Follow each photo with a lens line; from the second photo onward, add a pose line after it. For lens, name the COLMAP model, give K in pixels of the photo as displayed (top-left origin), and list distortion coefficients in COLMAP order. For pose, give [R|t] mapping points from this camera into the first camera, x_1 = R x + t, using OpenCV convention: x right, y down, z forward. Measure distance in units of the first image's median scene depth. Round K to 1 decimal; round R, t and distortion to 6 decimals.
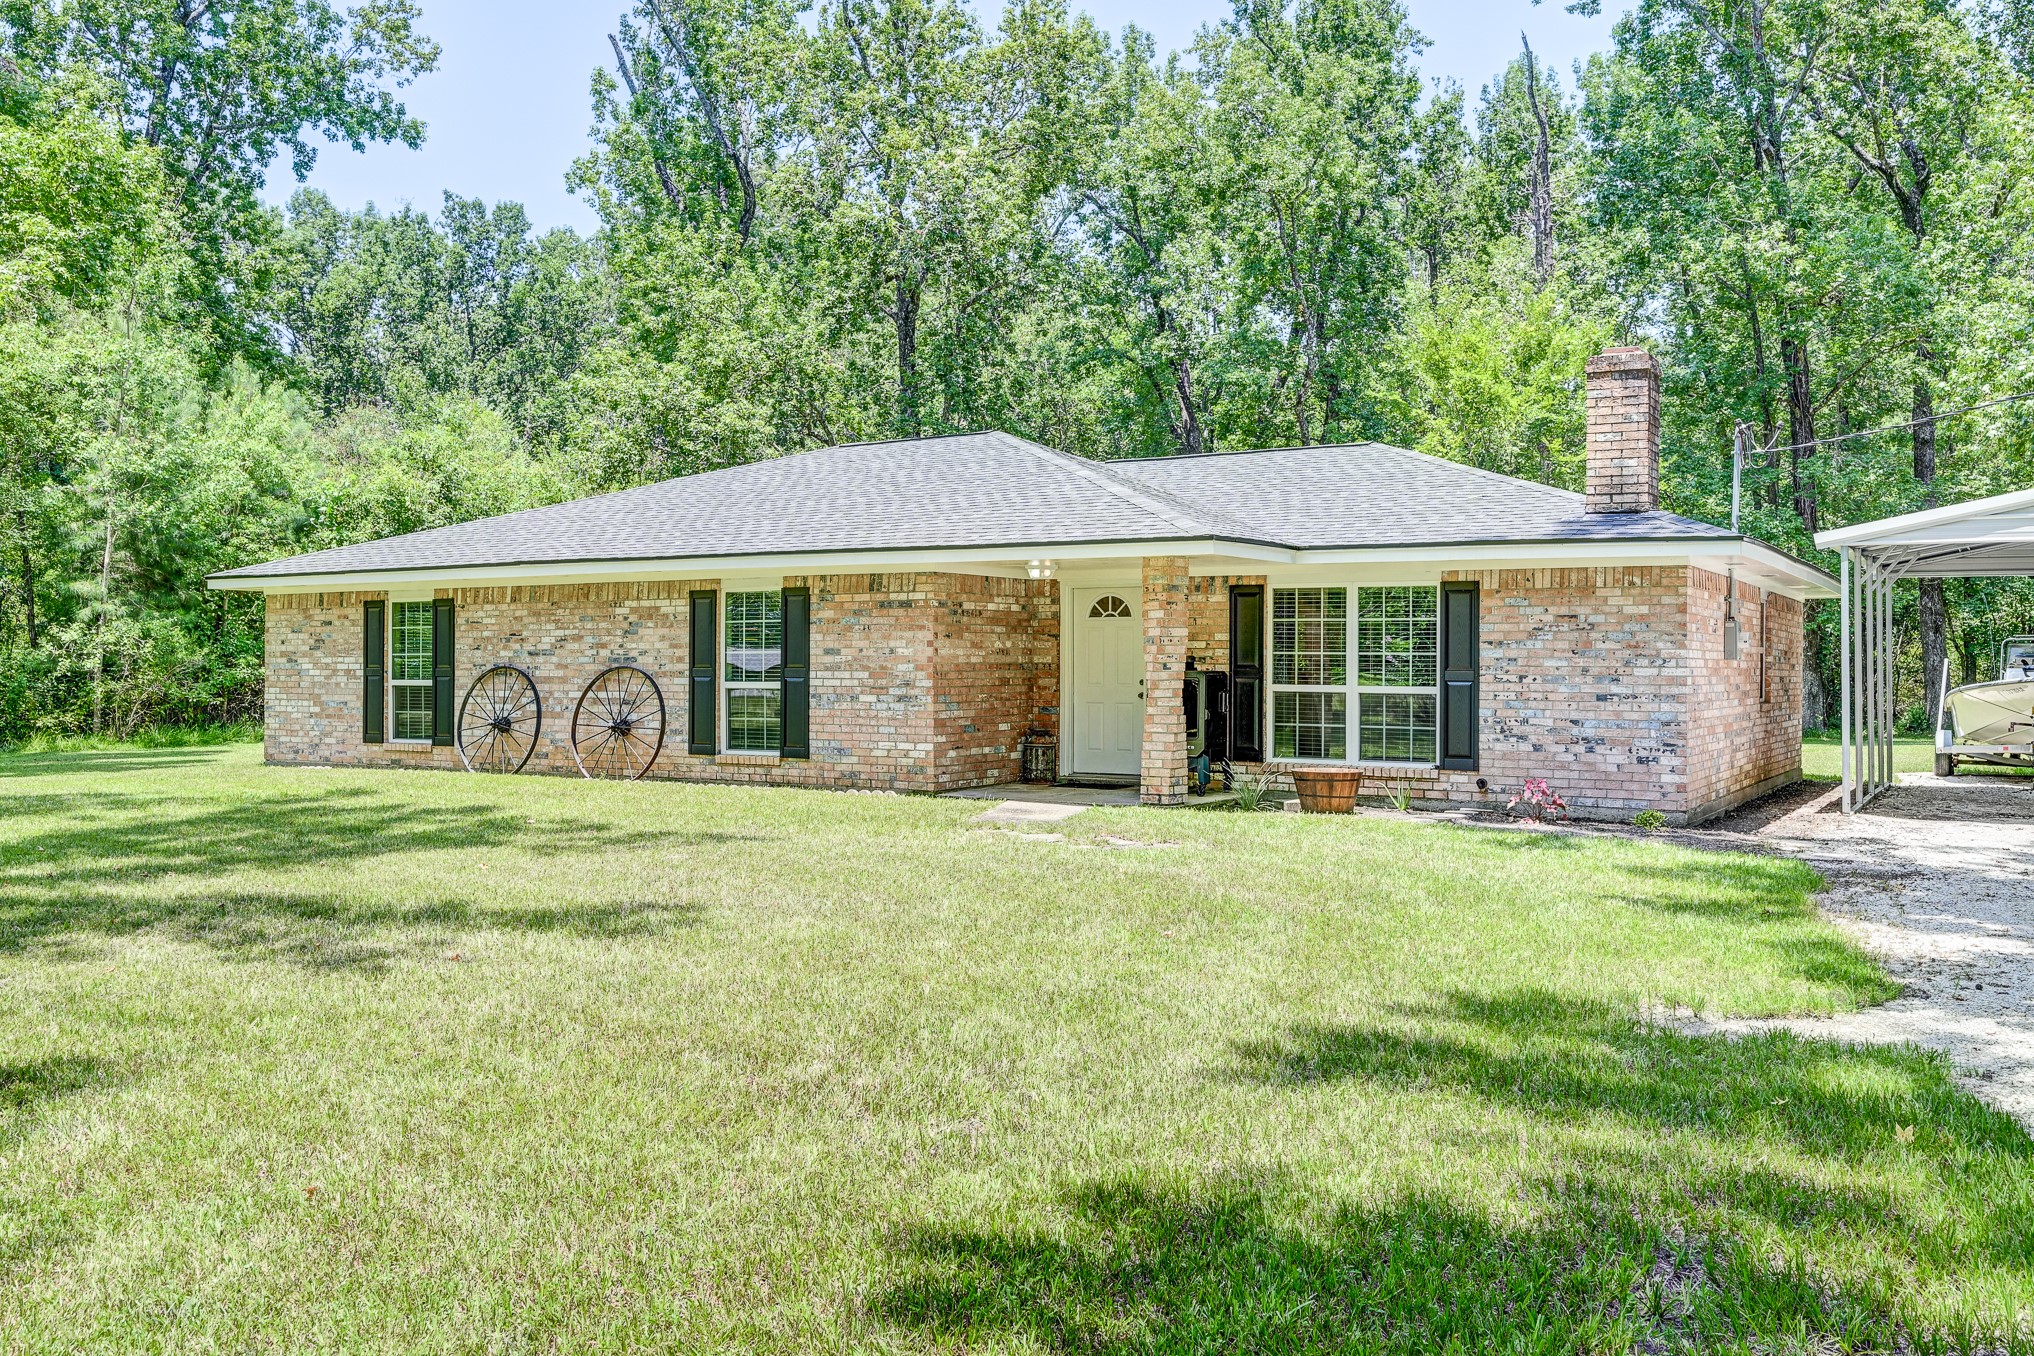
lens RADIAL K [[1696.3, 0, 1019.1], [0, 1696.3, 653.6], [0, 0, 1]] dist [-0.008214, 0.003911]
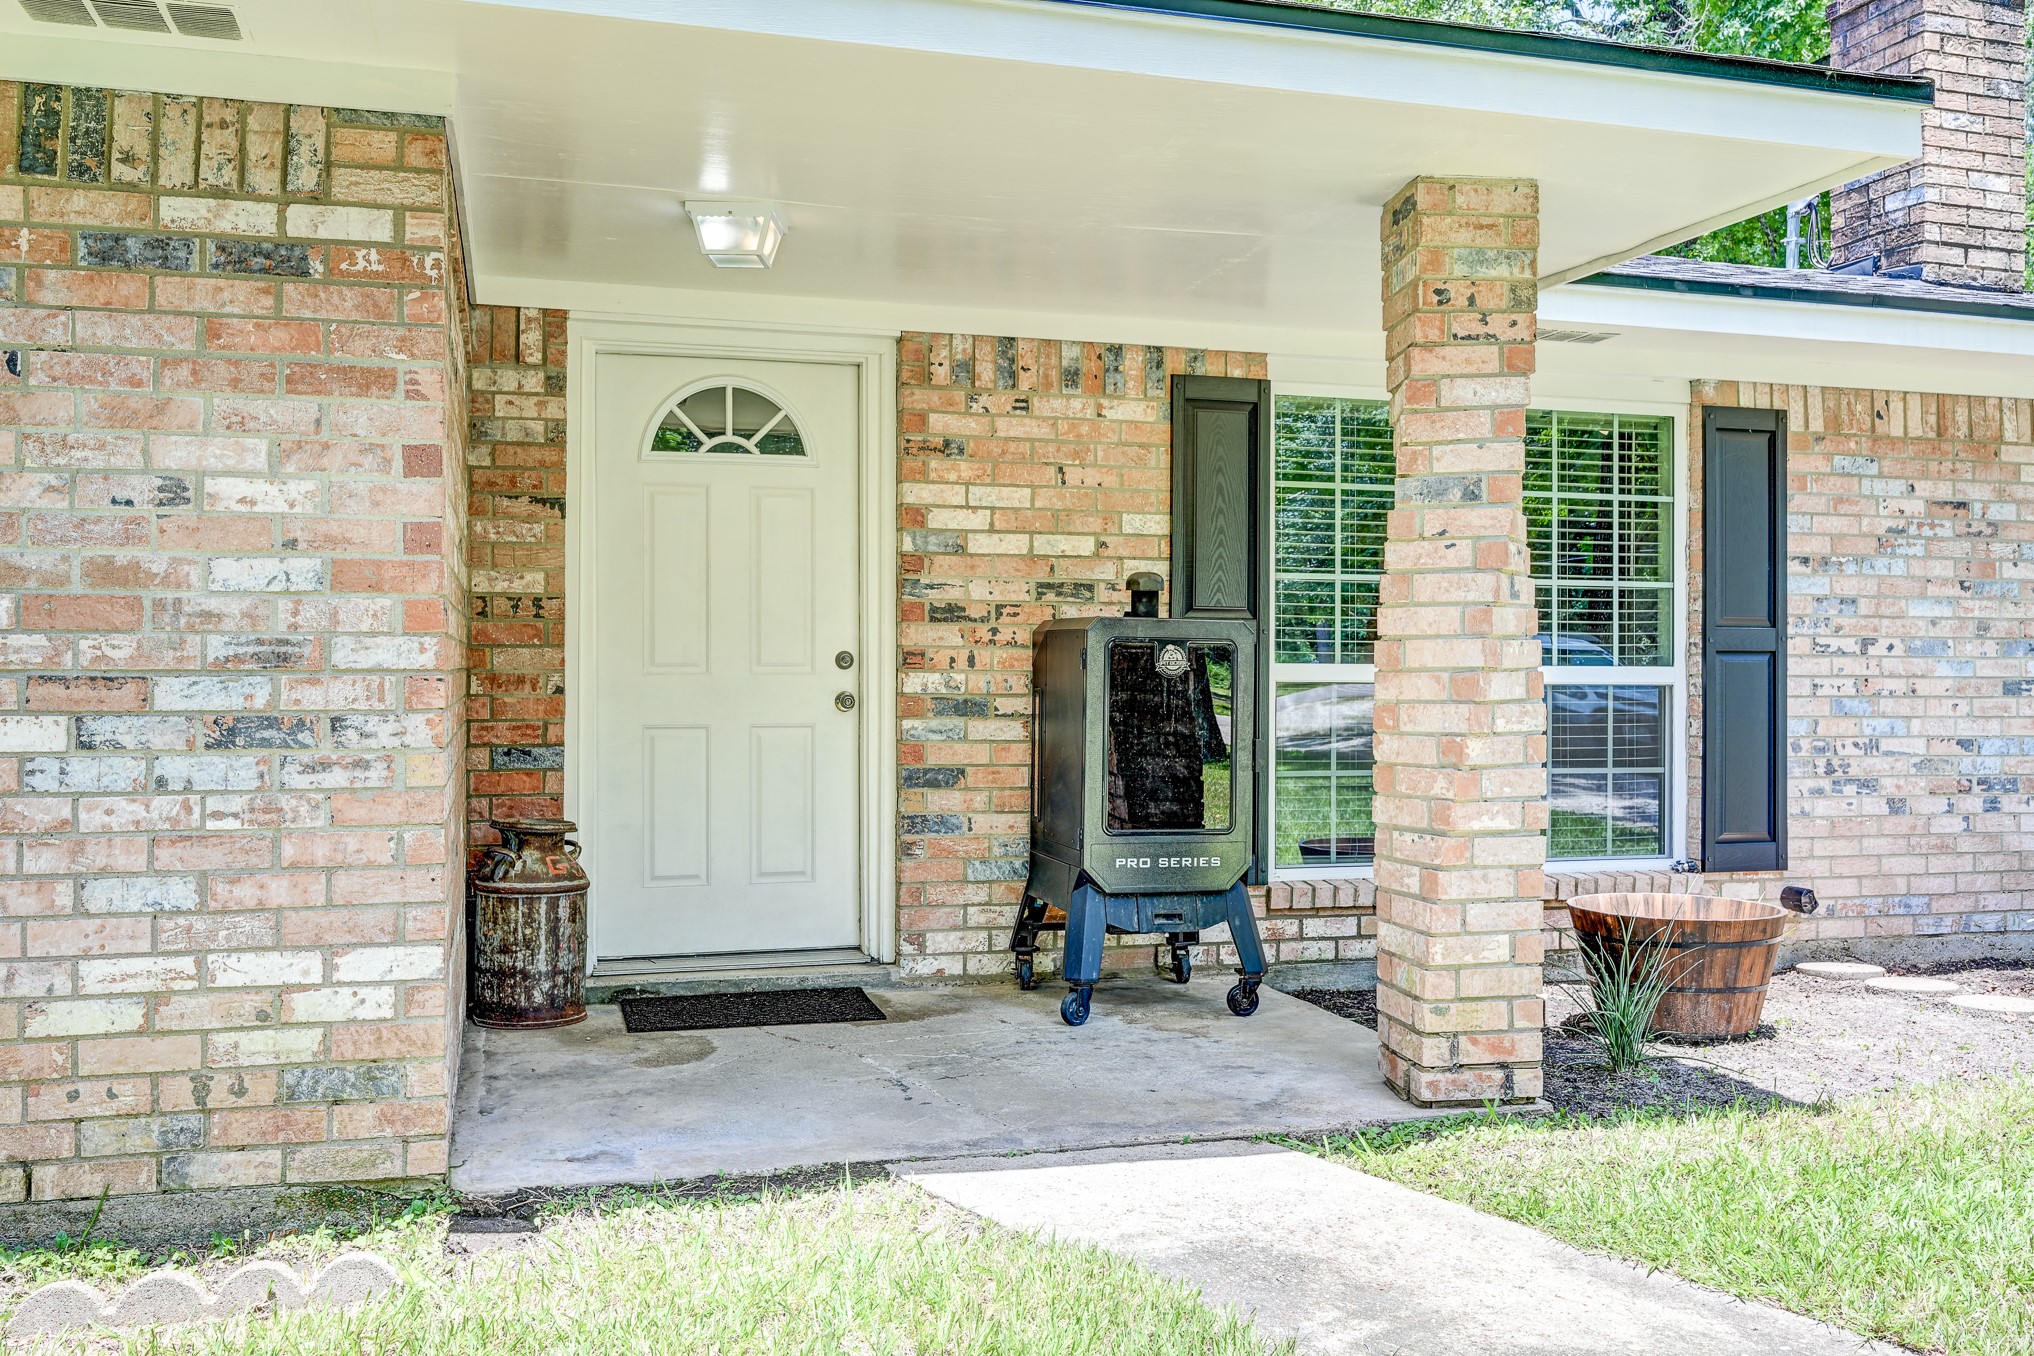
lens RADIAL K [[1735.9, 0, 1010.7], [0, 1735.9, 652.8], [0, 0, 1]] dist [-0.005874, -0.001873]
pose [[0.678351, 0.006044, 0.734713, -0.152200], [-0.003766, 0.999982, -0.004748, 0.017384], [-0.734729, 0.000454, 0.678361, 0.770905]]
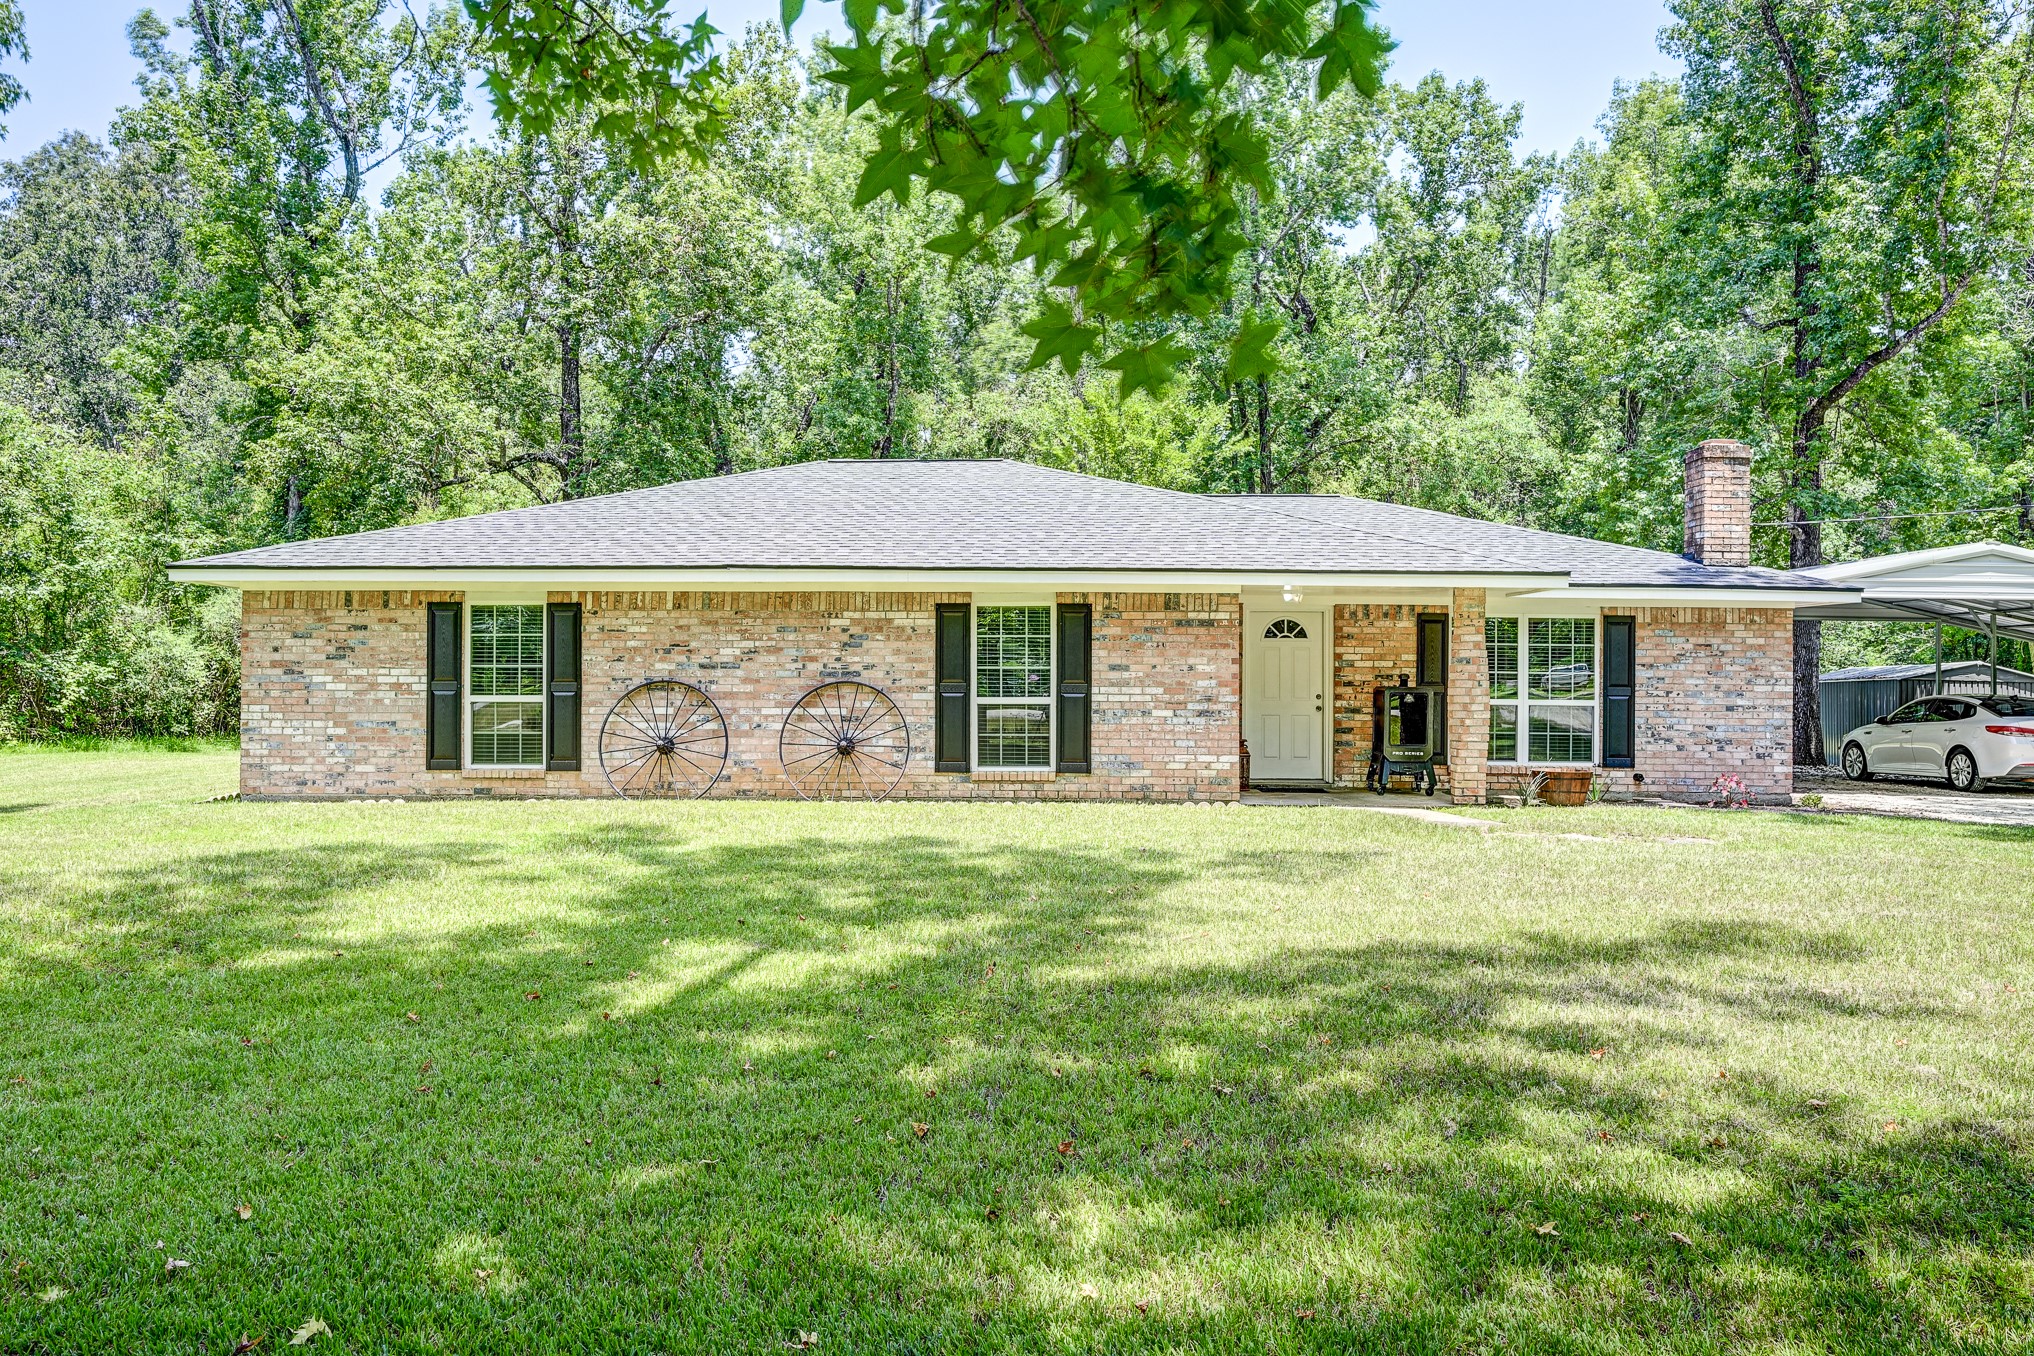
lens RADIAL K [[1457.0, 0, 1015.2], [0, 1457.0, 658.9], [0, 0, 1]] dist [-0.004049, -0.005649]
pose [[0.865685, 0.010057, 0.500489, -0.600164], [-0.007566, 0.999947, -0.007007, 0.000068], [-0.500532, 0.002279, 0.865715, 0.270052]]
